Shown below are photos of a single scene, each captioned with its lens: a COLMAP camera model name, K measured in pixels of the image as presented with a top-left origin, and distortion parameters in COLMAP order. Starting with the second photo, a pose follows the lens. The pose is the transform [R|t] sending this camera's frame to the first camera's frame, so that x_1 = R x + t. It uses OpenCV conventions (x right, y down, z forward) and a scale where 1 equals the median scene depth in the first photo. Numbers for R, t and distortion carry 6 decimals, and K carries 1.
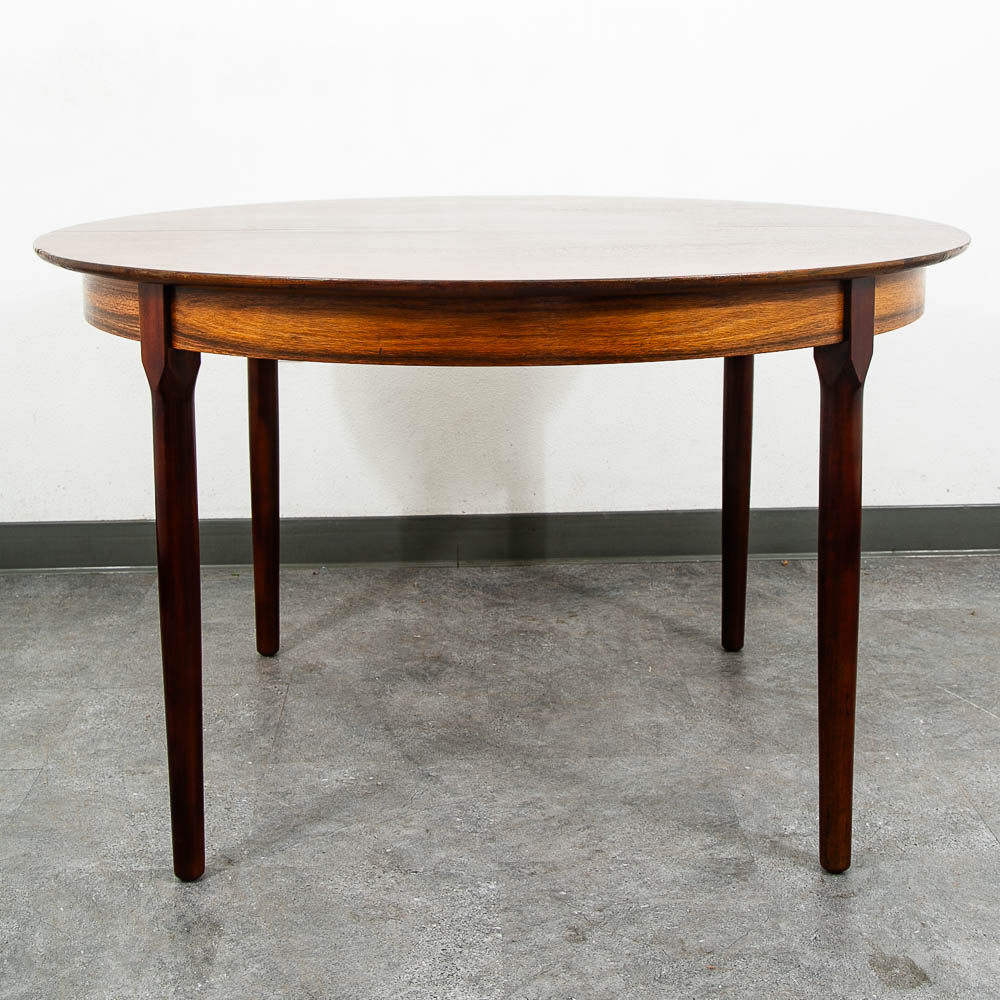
lens RADIAL K [[1372.0, 0, 524.4], [0, 1372.0, 403.2], [0, 0, 1]] dist [0.020166, 0.000000]
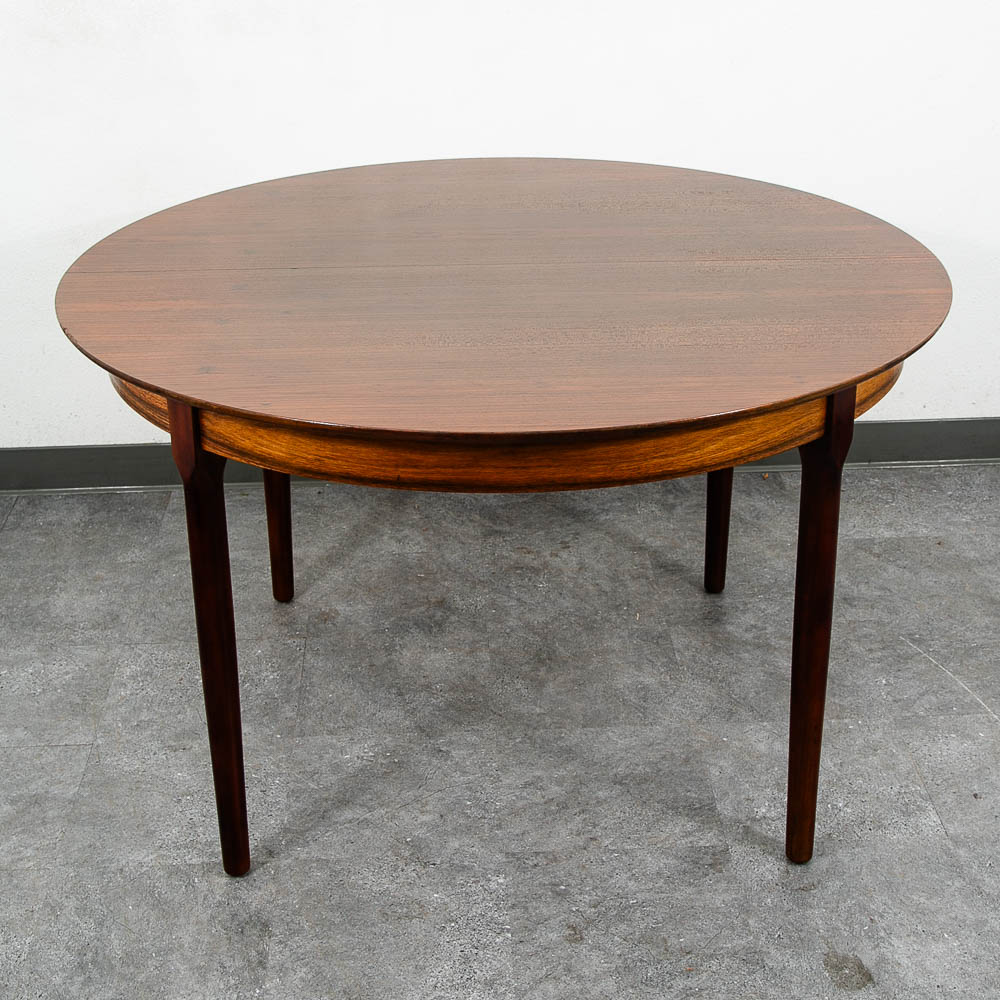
lens RADIAL K [[1372.0, 0, 515.4], [0, 1372.0, 472.4], [0, 0, 1]] dist [0.020166, 0.000000]
pose [[0.999964, -0.007058, 0.004670, -0.012211], [0.005879, 0.976237, 0.216628, -0.198715], [-0.006088, -0.216593, 0.976243, -0.043752]]
